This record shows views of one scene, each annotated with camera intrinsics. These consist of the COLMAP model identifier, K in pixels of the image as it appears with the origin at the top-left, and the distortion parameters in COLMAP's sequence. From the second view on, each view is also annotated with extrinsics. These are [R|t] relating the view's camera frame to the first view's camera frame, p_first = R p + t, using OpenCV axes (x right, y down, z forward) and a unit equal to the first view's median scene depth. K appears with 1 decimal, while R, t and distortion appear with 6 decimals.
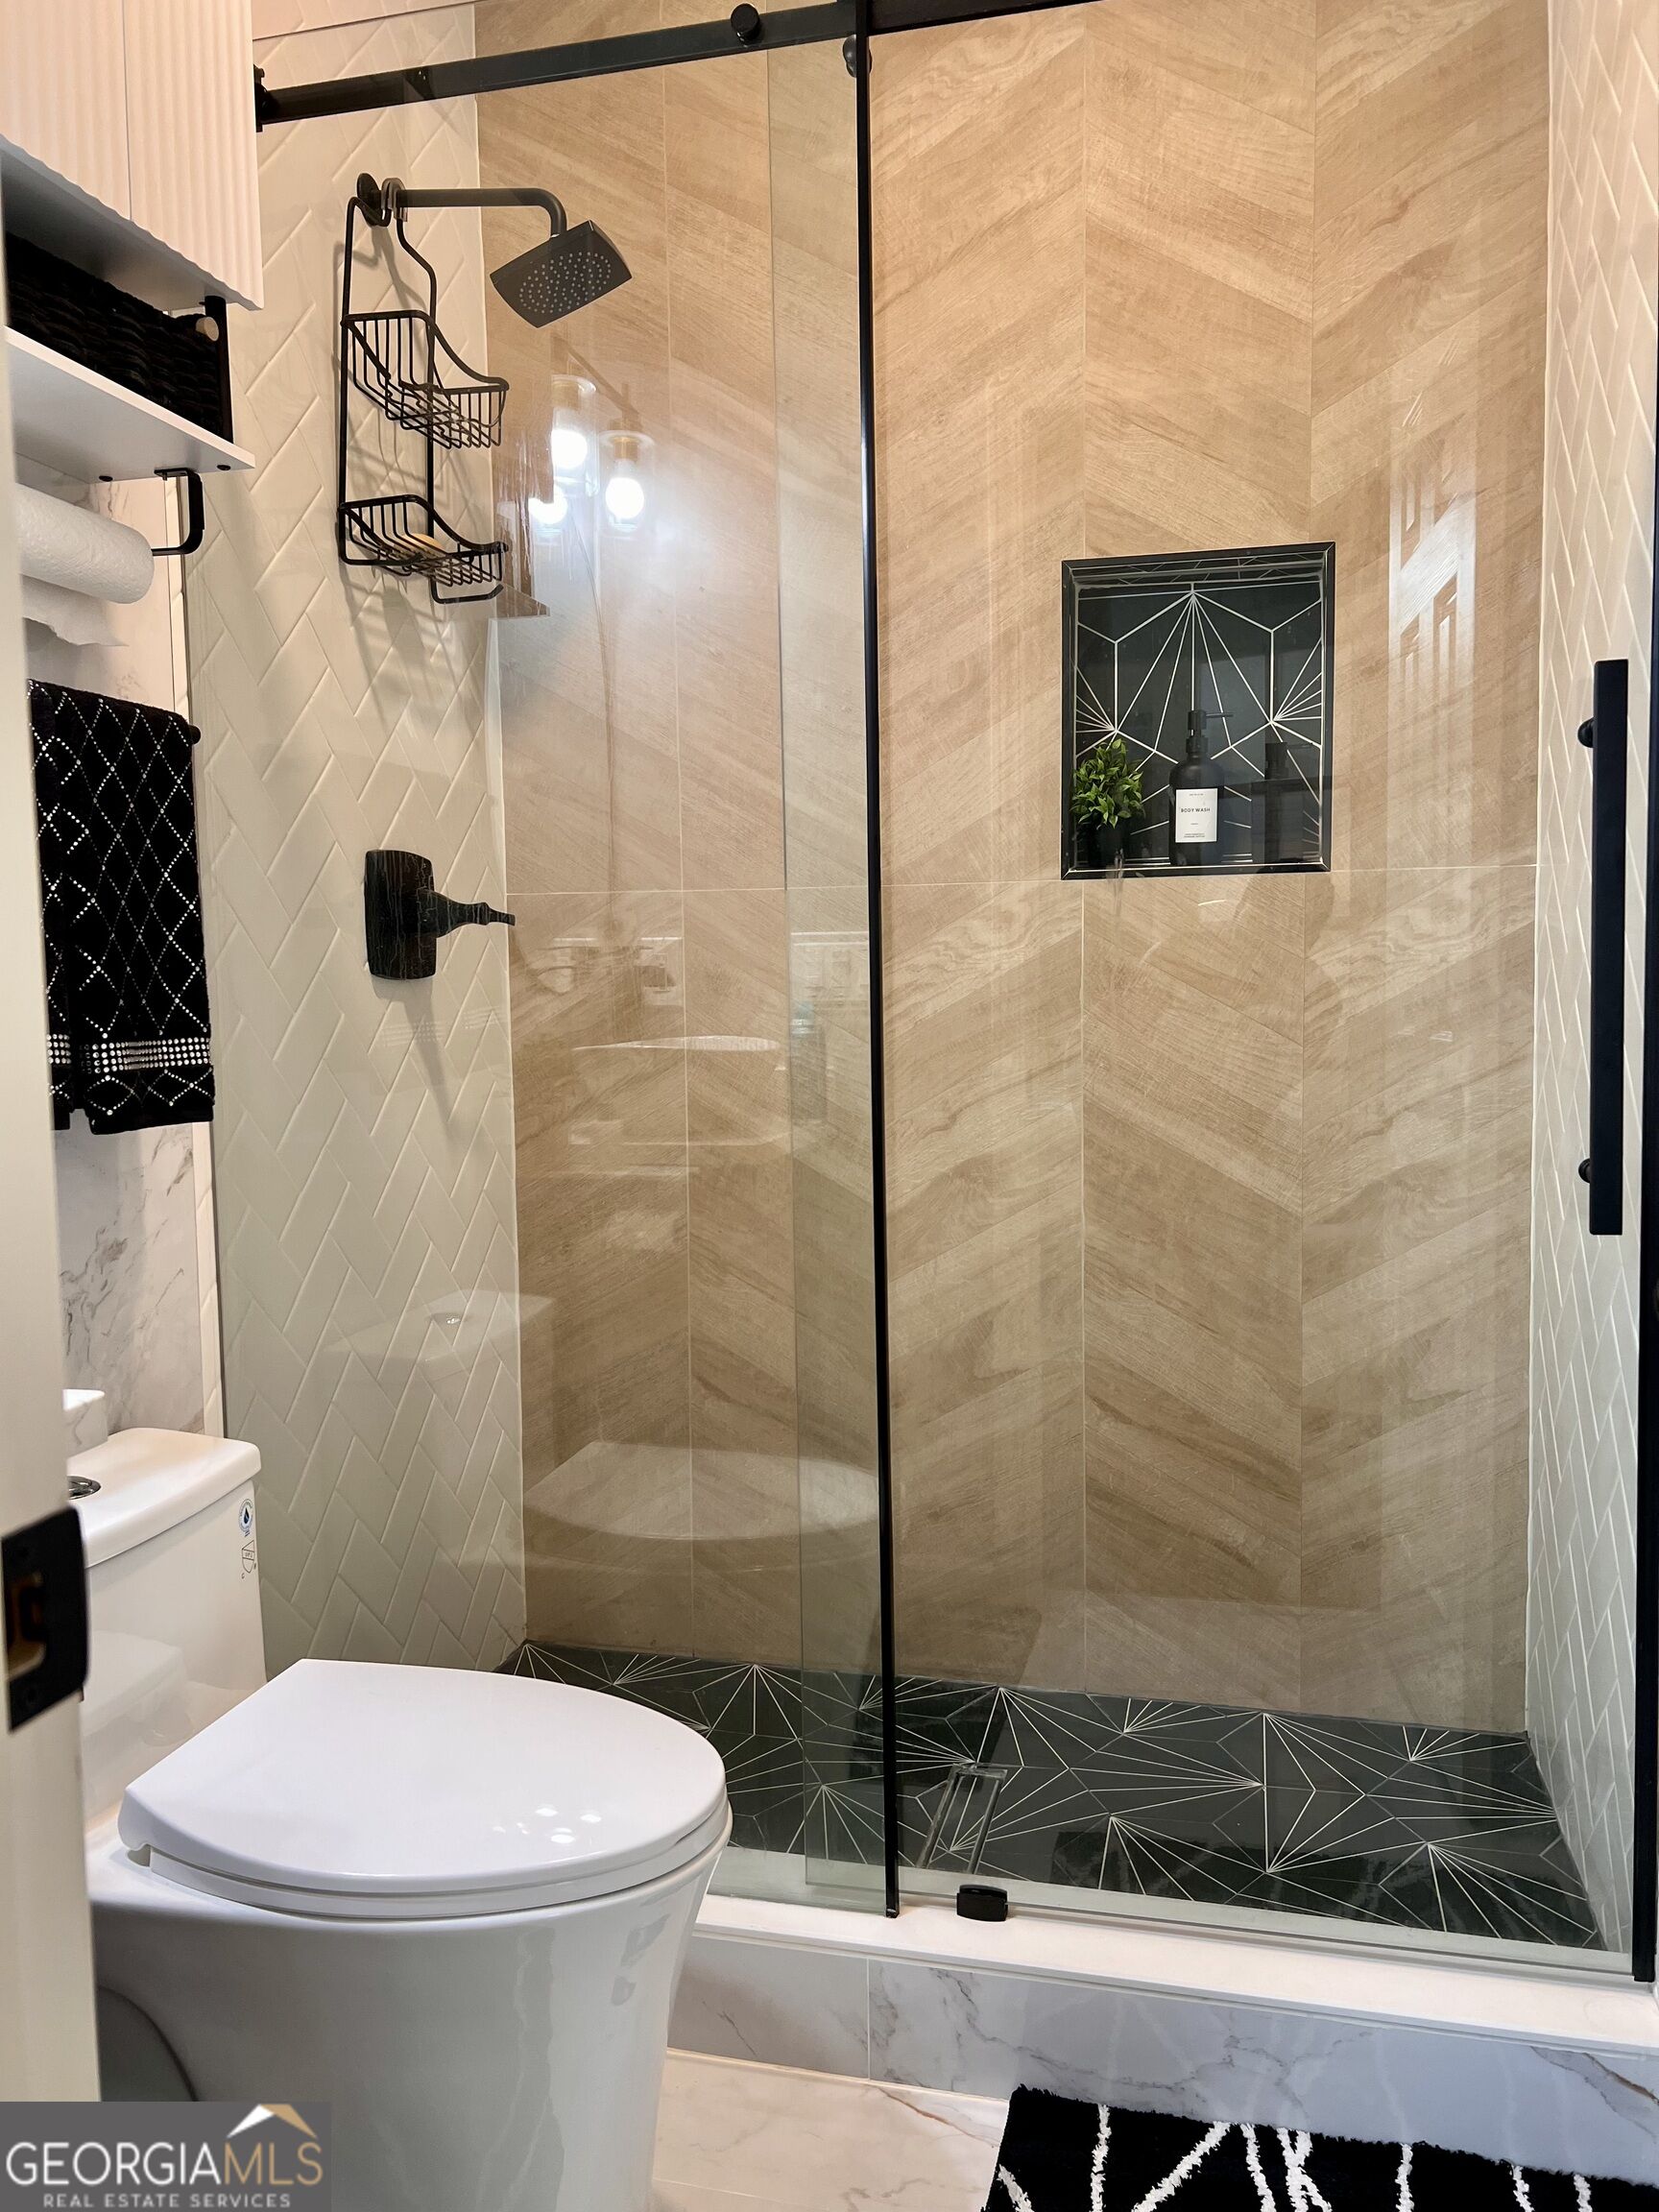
lens RADIAL K [[1677.6, 0, 815.9], [0, 1677.6, 1109.2], [0, 0, 1]] dist [0.049772, -0.054144]
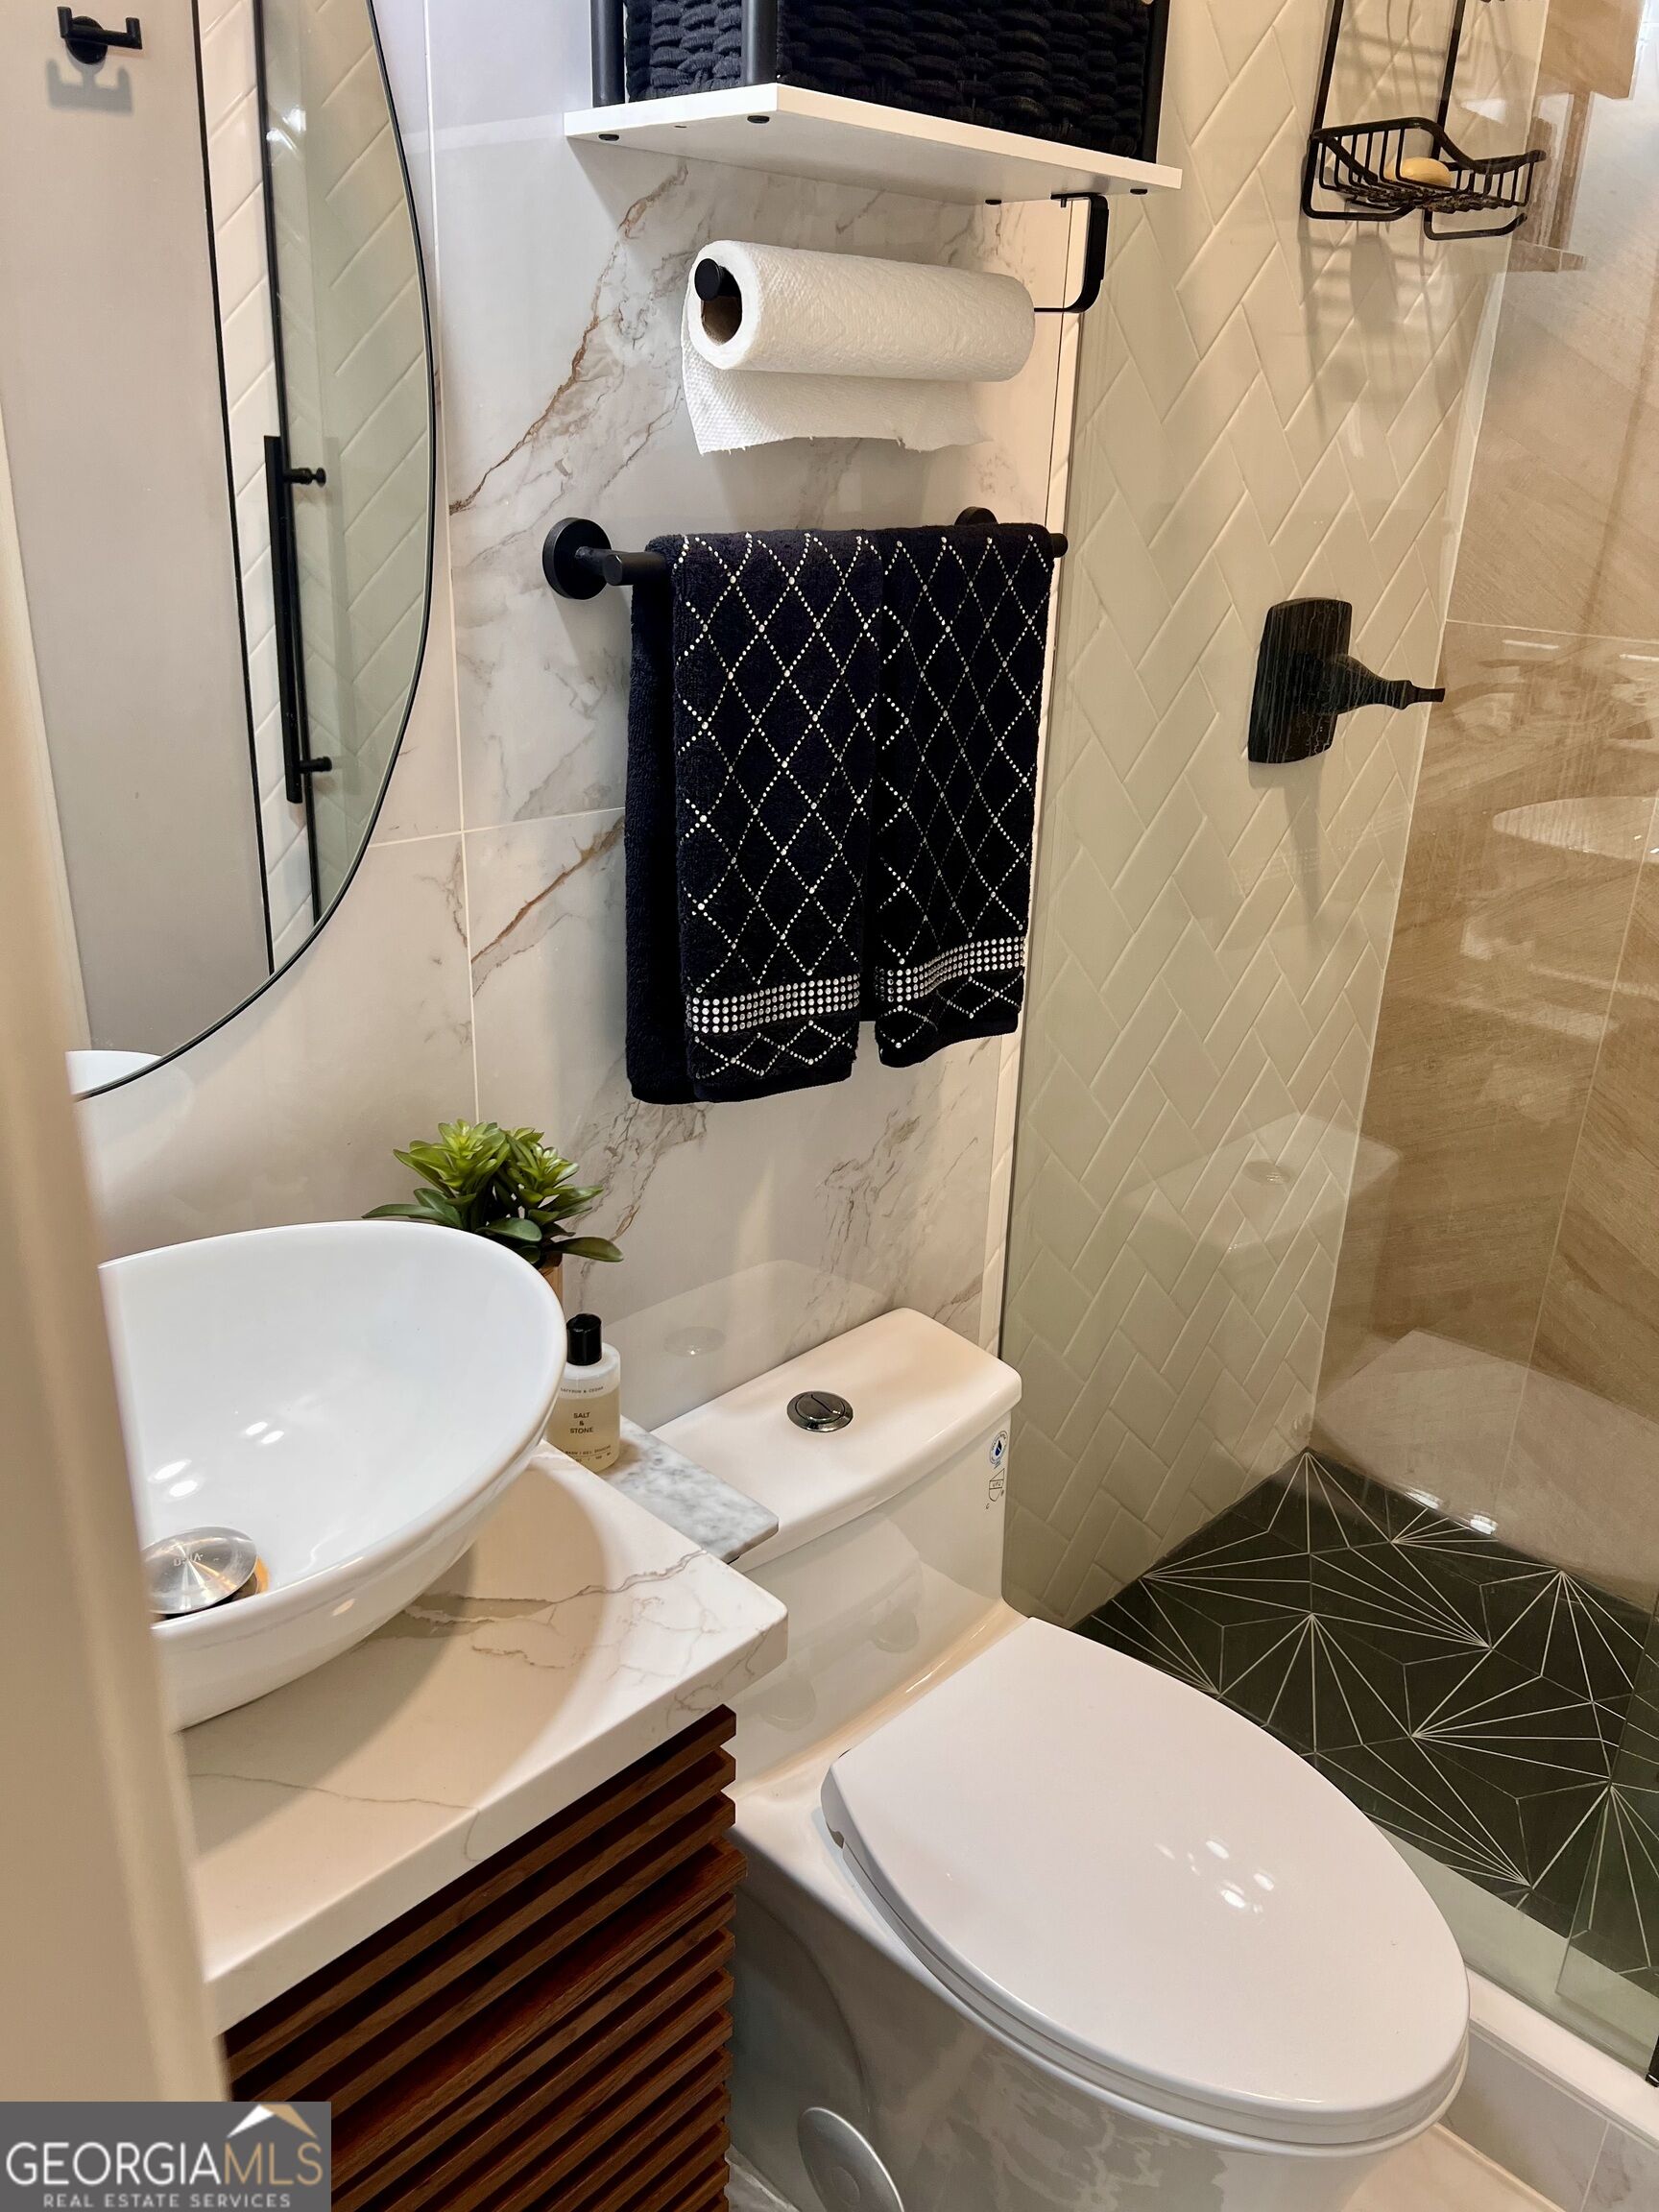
lens RADIAL K [[1677.6, 0, 843.3], [0, 1677.6, 1110.6], [0, 0, 1]] dist [0.049772, -0.054144]
pose [[0.871053, 0.229990, -0.434017, -0.042049], [-0.089216, 0.942988, 0.320647, -0.175076], [0.483019, -0.240580, 0.841911, 0.178606]]
